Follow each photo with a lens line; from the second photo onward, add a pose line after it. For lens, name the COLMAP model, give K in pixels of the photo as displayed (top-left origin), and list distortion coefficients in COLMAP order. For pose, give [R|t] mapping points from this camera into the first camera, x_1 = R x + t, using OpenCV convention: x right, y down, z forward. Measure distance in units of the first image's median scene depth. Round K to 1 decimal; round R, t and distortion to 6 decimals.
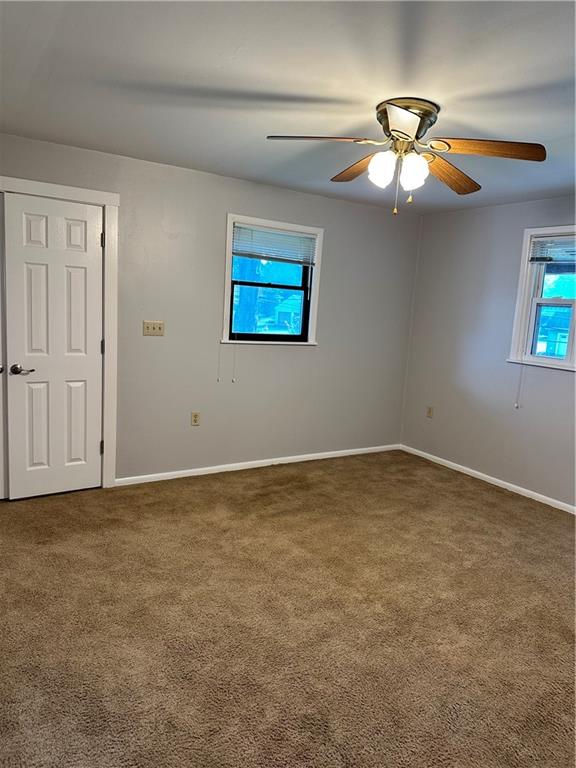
lens RADIAL K [[539.7, 0, 285.9], [0, 539.7, 394.0], [0, 0, 1]] dist [0.048247, -0.061001]
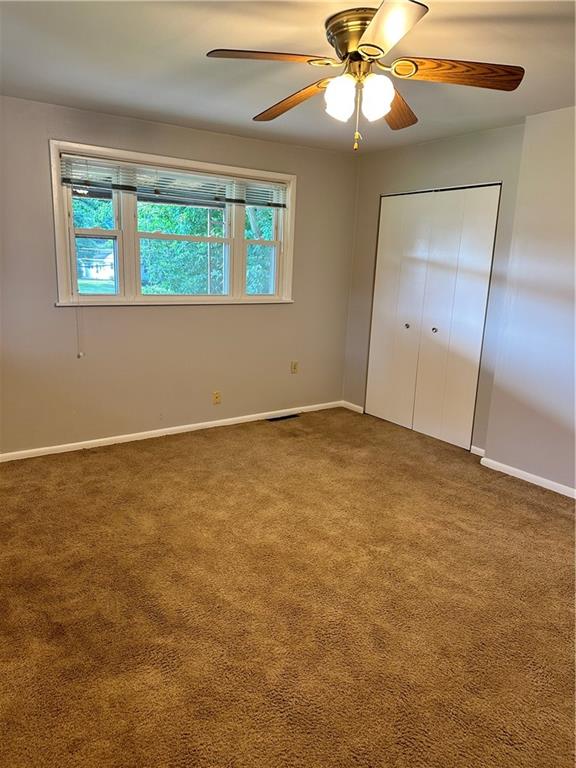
lens RADIAL K [[525.2, 0, 288.0], [0, 525.2, 384.0], [0, 0, 1]] dist [0.095302, -0.055020]
pose [[-0.030053, -0.292731, 0.955723, -0.494845], [0.141150, 0.945330, 0.293986, -0.163948], [-0.989532, 0.143735, 0.012909, 0.779596]]
